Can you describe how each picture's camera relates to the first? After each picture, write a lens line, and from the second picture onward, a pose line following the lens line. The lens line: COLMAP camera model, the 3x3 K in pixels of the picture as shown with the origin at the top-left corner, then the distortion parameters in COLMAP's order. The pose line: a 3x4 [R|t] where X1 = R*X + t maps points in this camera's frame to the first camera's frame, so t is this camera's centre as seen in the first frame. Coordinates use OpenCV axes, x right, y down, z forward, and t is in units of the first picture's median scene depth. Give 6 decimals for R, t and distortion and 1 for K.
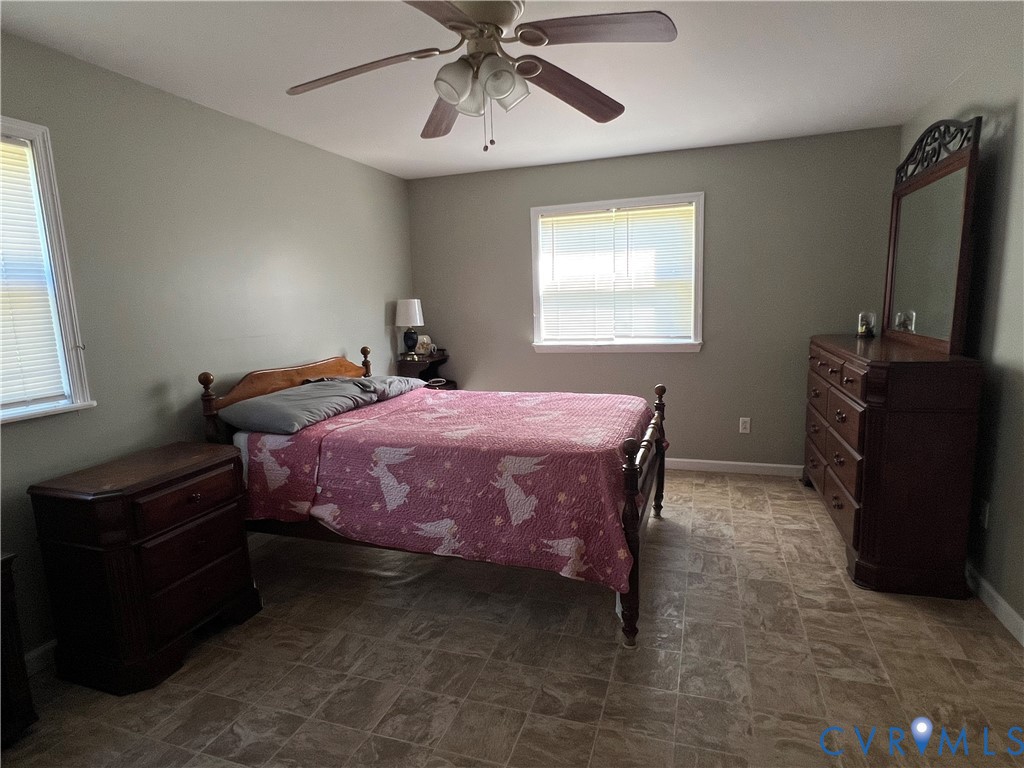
lens RADIAL K [[575.4, 0, 510.0], [0, 575.4, 390.3], [0, 0, 1]] dist [-0.002405, -0.001544]
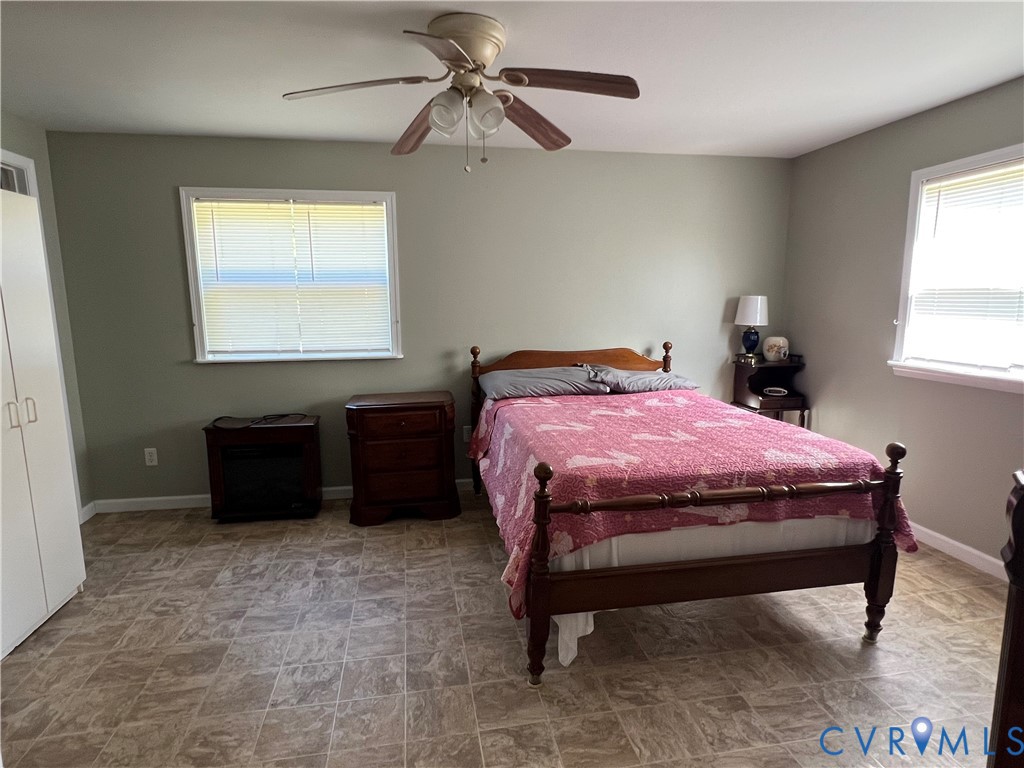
lens RADIAL K [[565.1, 0, 511.5], [0, 565.1, 399.8], [0, 0, 1]] dist [-0.016656, -0.000192]
pose [[0.493347, 0.181287, -0.850731, 0.586133], [-0.146130, 0.981414, 0.124393, -0.072601], [0.857470, 0.062949, 0.510669, 0.322283]]
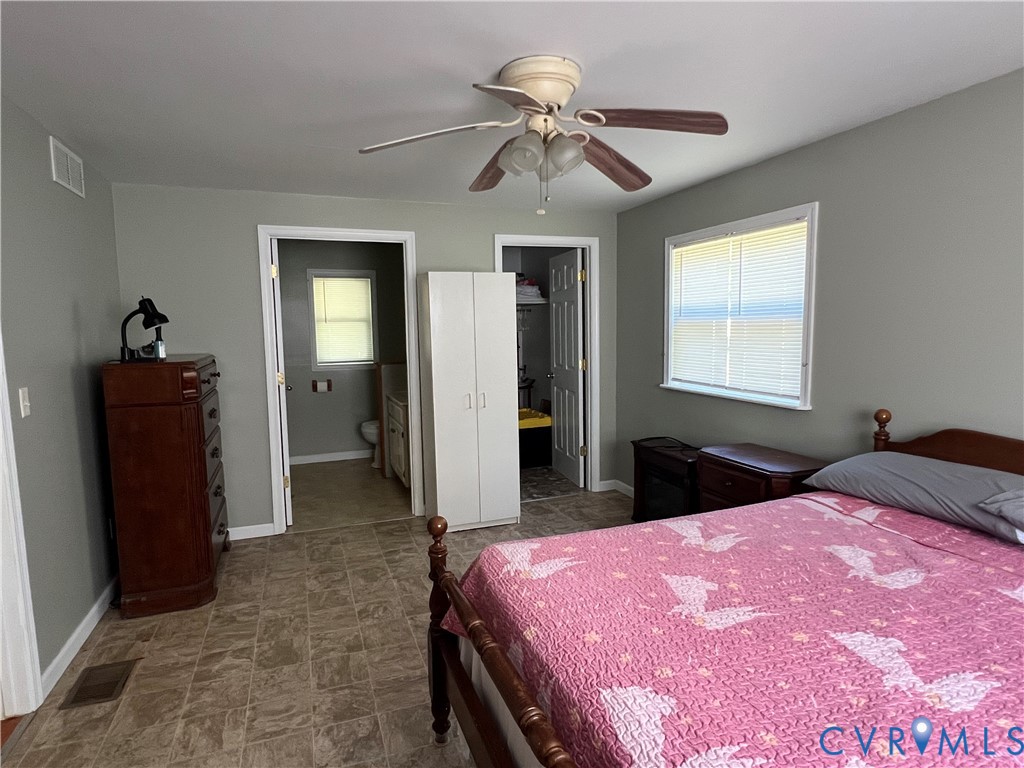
lens RADIAL K [[565.1, 0, 511.5], [0, 565.1, 399.8], [0, 0, 1]] dist [-0.016656, -0.000192]
pose [[-0.769985, 0.119018, -0.626863, 0.401741], [-0.065989, 0.962327, 0.263766, -0.202591], [0.634640, 0.244462, -0.733123, 1.069735]]
